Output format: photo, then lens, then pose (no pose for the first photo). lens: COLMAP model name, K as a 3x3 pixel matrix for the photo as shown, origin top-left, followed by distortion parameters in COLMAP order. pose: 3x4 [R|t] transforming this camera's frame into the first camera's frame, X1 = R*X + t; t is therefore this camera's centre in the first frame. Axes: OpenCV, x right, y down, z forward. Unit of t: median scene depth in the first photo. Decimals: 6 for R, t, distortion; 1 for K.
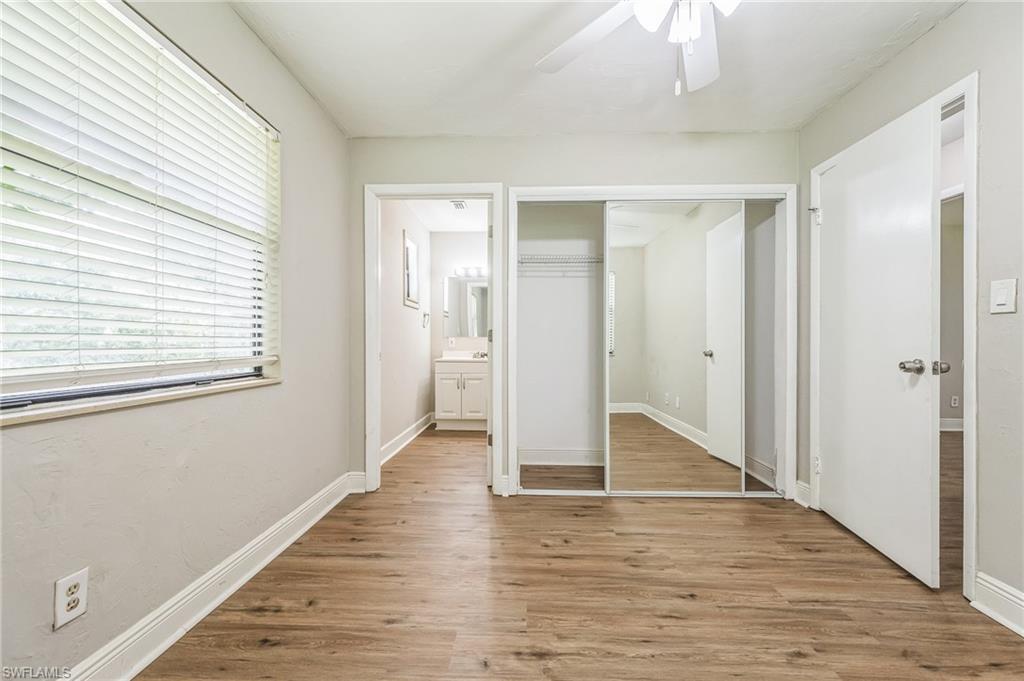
lens RADIAL K [[411.8, 0, 510.0], [0, 411.8, 343.5], [0, 0, 1]] dist [0.003910, -0.000506]
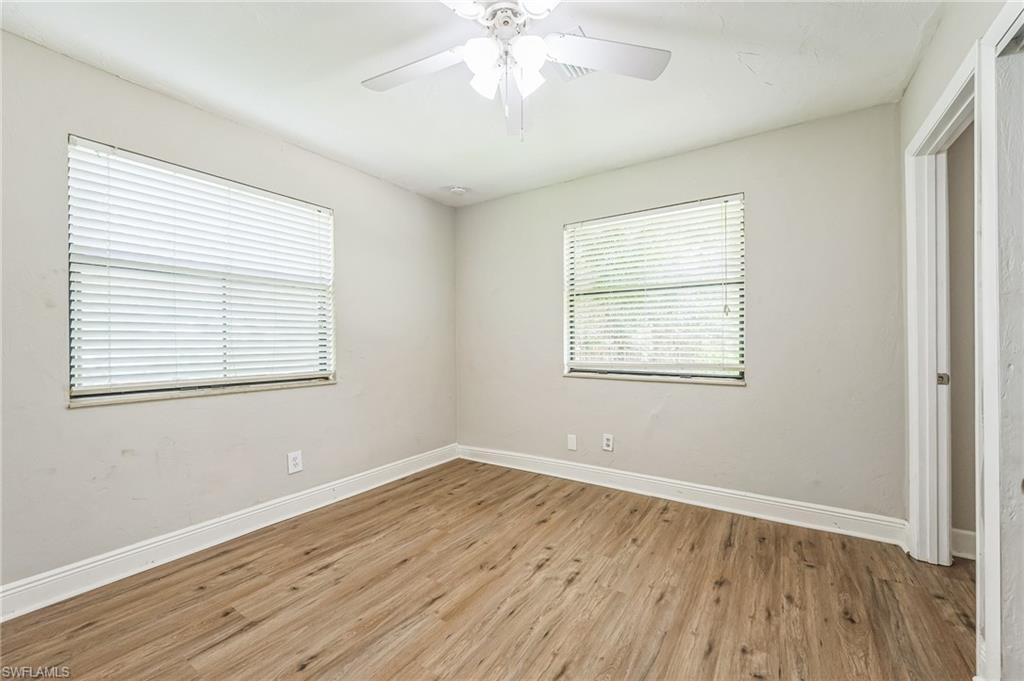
lens RADIAL K [[411.8, 0, 510.7], [0, 411.8, 340.1], [0, 0, 1]] dist [0.003910, -0.000506]
pose [[-0.529690, -0.000903, -0.848191, 1.159782], [0.000022, 0.999999, -0.001078, -0.058792], [0.848191, -0.000589, -0.529690, 1.322163]]
